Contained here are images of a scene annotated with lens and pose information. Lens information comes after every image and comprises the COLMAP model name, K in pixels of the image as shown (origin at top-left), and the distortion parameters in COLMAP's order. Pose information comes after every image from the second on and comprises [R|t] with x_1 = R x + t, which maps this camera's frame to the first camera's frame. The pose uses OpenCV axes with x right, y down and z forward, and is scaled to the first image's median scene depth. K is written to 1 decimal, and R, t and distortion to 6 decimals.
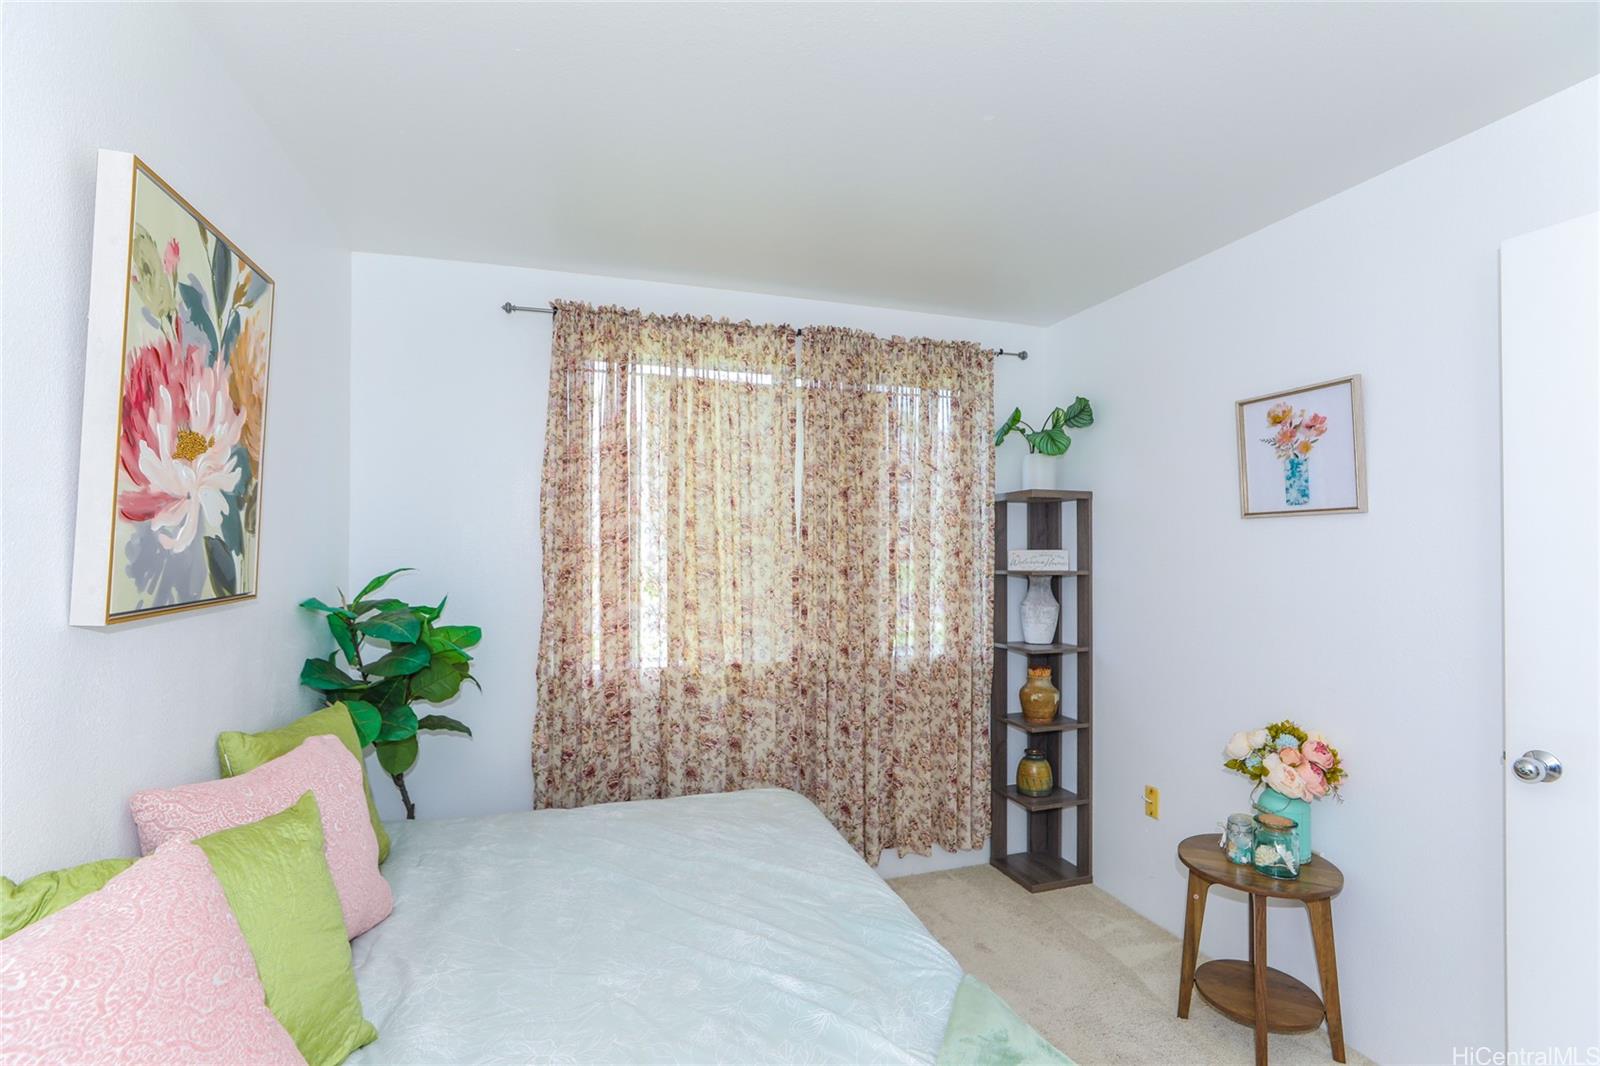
lens RADIAL K [[734.8, 0, 801.9], [0, 734.8, 543.4], [0, 0, 1]] dist [-0.016420, 0.000614]
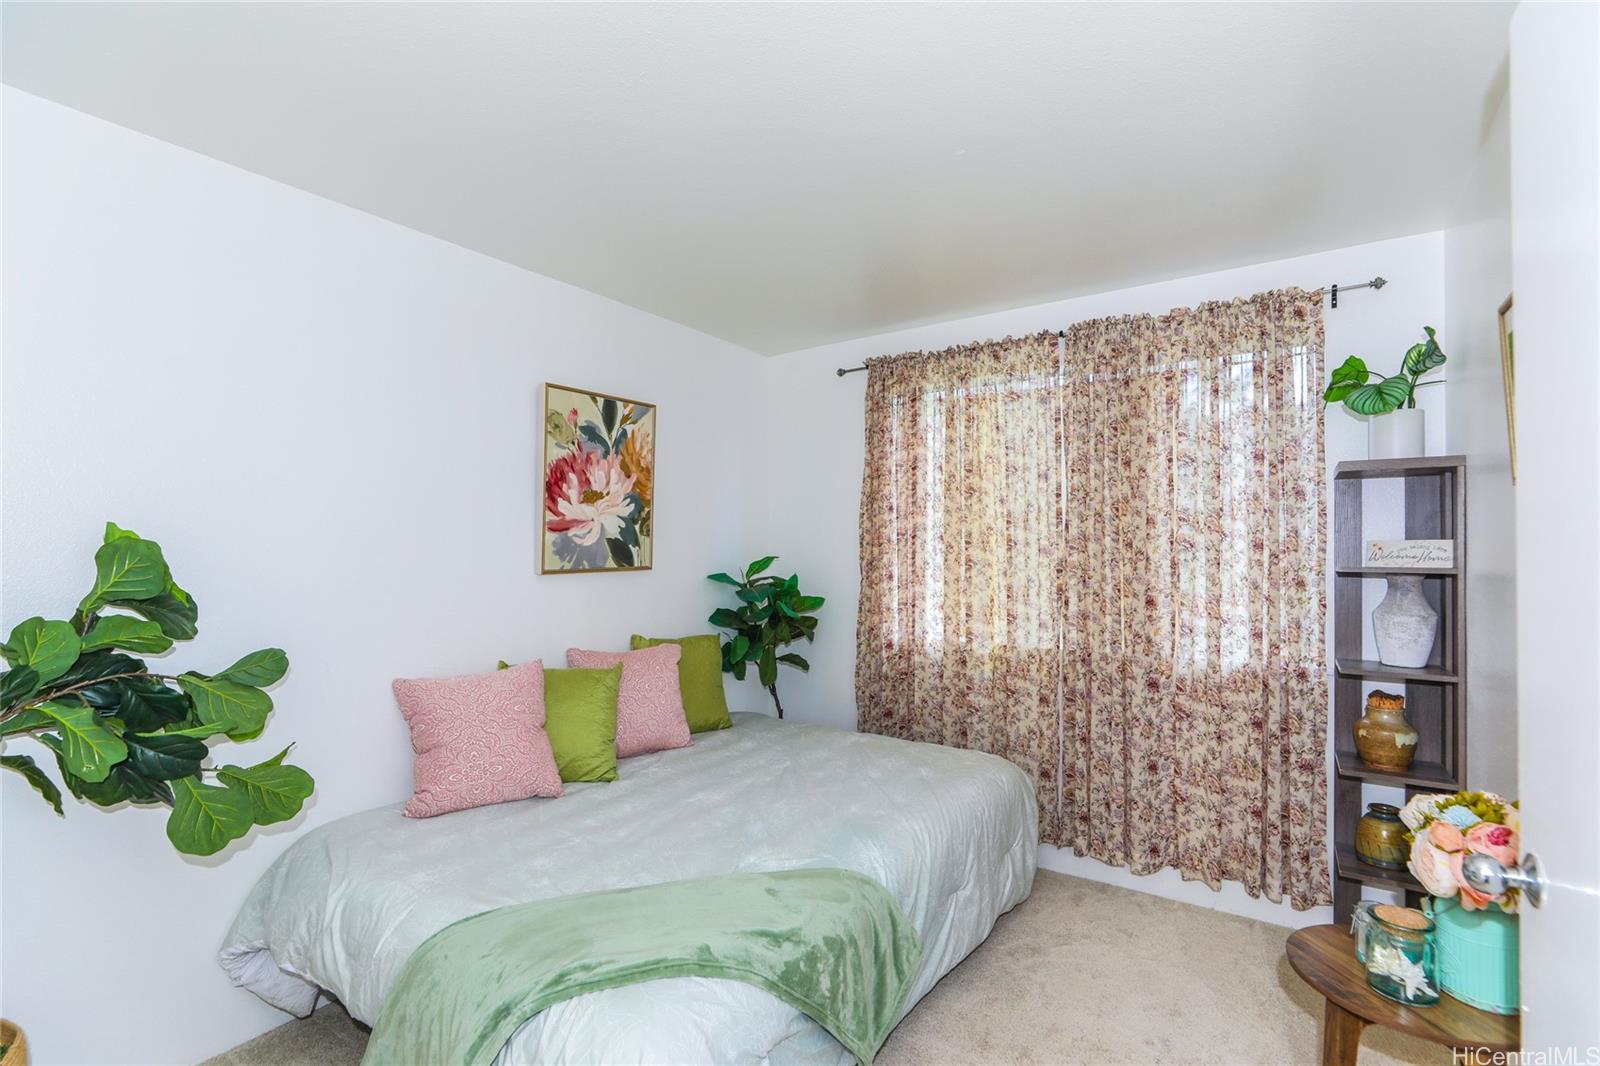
lens RADIAL K [[763.2, 0, 807.7], [0, 763.2, 542.2], [0, 0, 1]] dist [-0.002622, -0.000460]
pose [[0.599321, -0.011195, -0.800430, 0.693503], [0.010236, 0.999928, -0.006321, 0.012008], [0.800443, -0.004405, 0.599392, 0.066475]]
